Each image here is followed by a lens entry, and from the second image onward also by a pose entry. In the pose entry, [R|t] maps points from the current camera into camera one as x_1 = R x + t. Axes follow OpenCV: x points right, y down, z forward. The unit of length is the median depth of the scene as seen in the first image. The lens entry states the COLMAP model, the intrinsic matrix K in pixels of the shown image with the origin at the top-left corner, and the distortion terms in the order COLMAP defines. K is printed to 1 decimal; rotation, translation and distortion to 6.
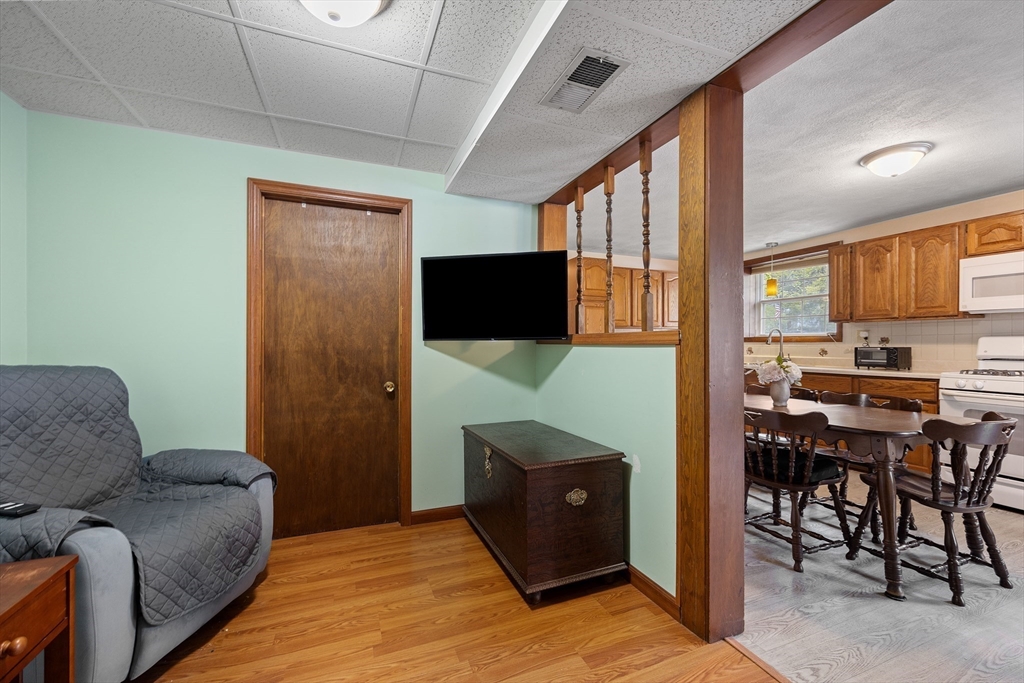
lens RADIAL K [[415.4, 0, 508.8], [0, 415.4, 344.8], [0, 0, 1]] dist [-0.006665, 0.000598]
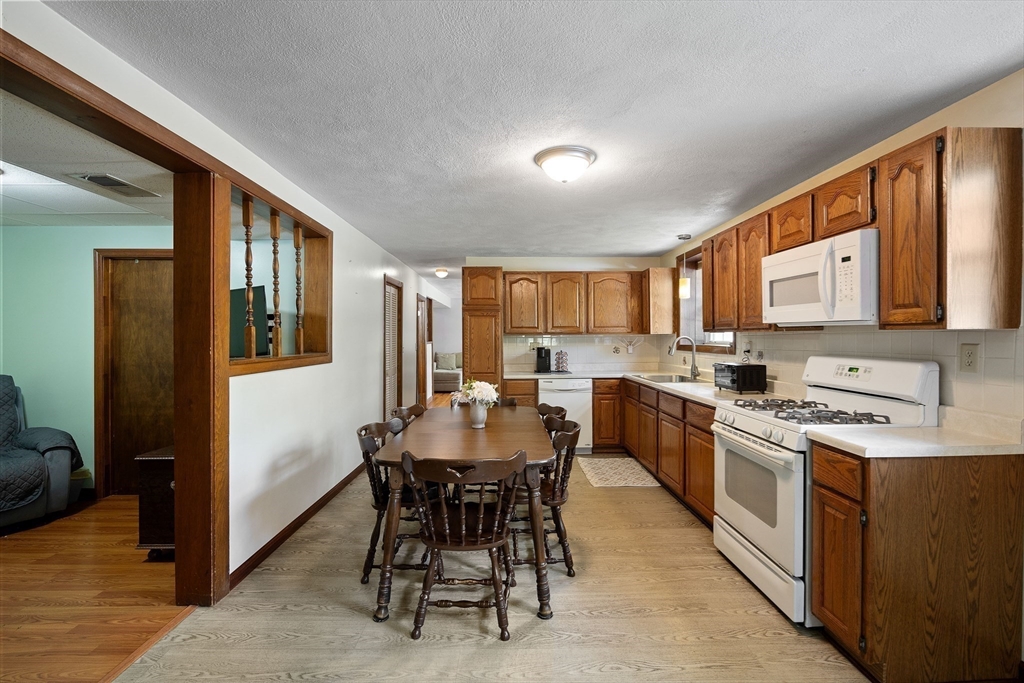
lens RADIAL K [[444.0, 0, 510.7], [0, 444.0, 339.3], [0, 0, 1]] dist [-0.014598, 0.000092]
pose [[0.933925, -0.001544, -0.357467, 0.983017], [0.003076, 0.999988, 0.003719, -0.058165], [0.357457, -0.004573, 0.933919, 0.047126]]
